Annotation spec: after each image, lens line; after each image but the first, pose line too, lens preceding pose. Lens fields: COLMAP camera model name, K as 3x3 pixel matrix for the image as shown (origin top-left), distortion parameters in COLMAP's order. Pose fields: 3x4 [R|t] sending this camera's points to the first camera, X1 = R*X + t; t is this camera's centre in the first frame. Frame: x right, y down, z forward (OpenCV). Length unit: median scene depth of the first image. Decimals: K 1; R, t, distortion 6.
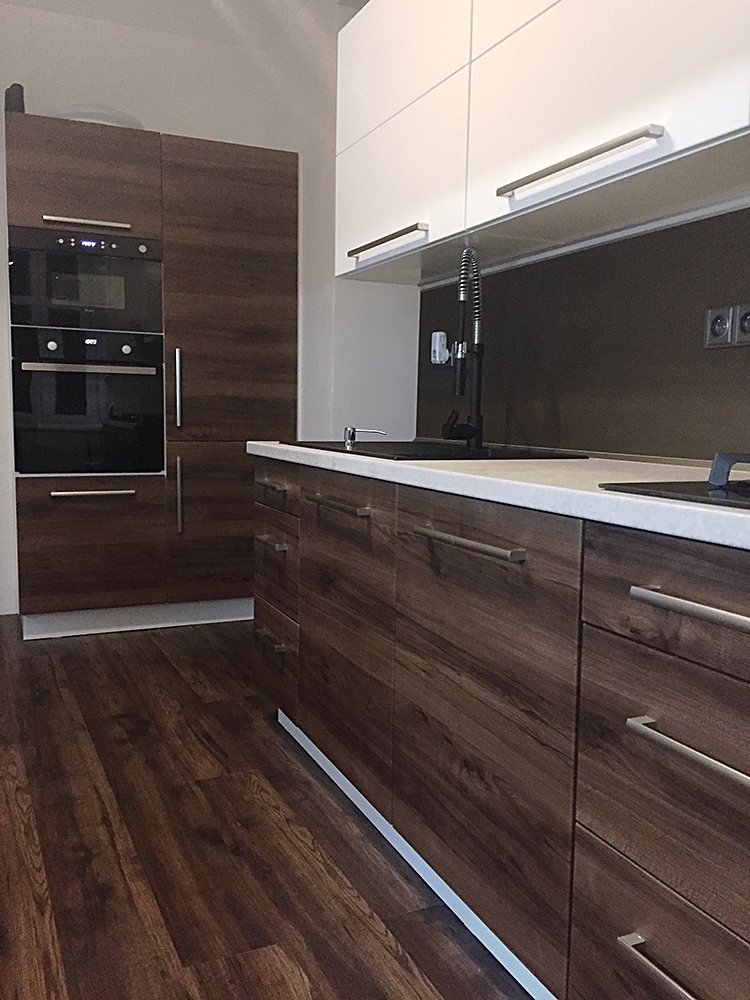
lens RADIAL K [[859.0, 0, 375.0], [0, 859.0, 500.0], [0, 0, 1]] dist [0.098513, -0.151223]
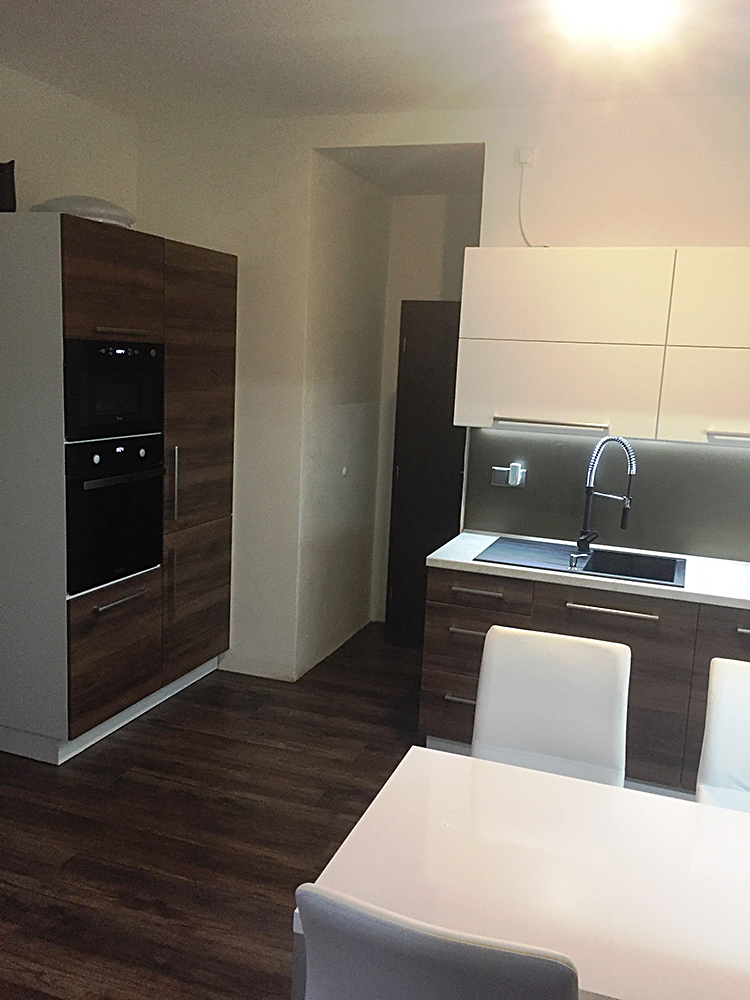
lens RADIAL K [[859.0, 0, 375.0], [0, 859.0, 500.0], [0, 0, 1]] dist [0.098513, -0.151223]
pose [[0.703474, -0.104167, 0.703046, -1.681922], [0.040501, 0.993469, 0.106672, -0.448656], [-0.709566, -0.046567, 0.703098, 0.214317]]
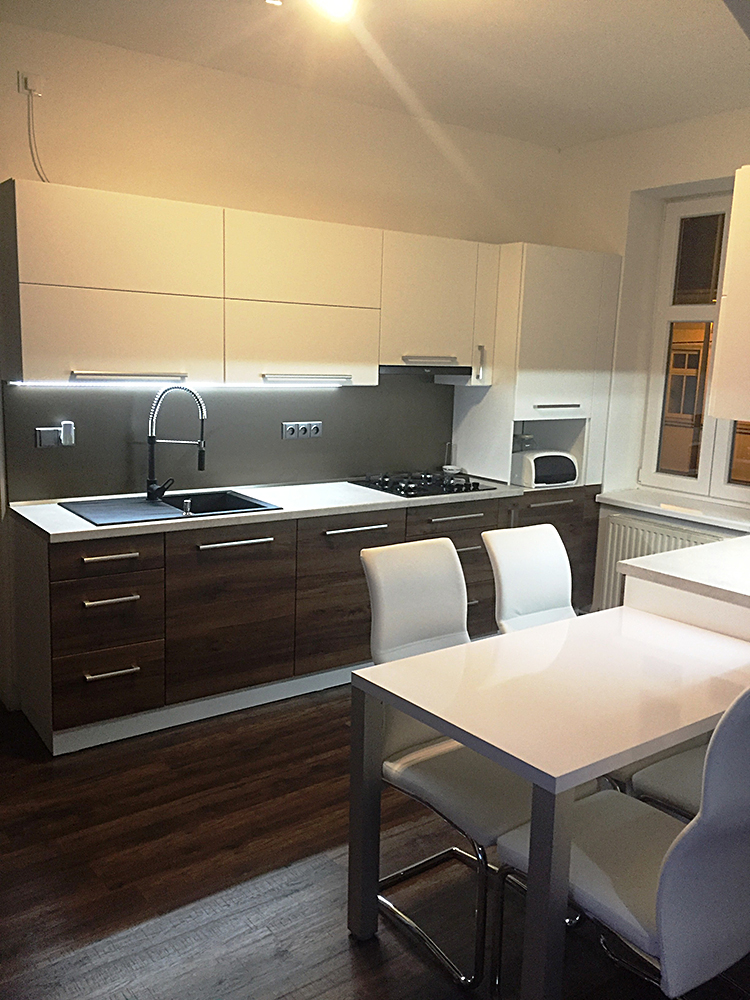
lens RADIAL K [[850.4, 0, 375.0], [0, 850.4, 500.0], [0, 0, 1]] dist [0.103368, -0.125392]
pose [[-0.193862, -0.197737, 0.960894, -2.016965], [0.064768, 0.974759, 0.213657, -0.499616], [-0.978888, 0.103655, -0.176162, 1.166788]]
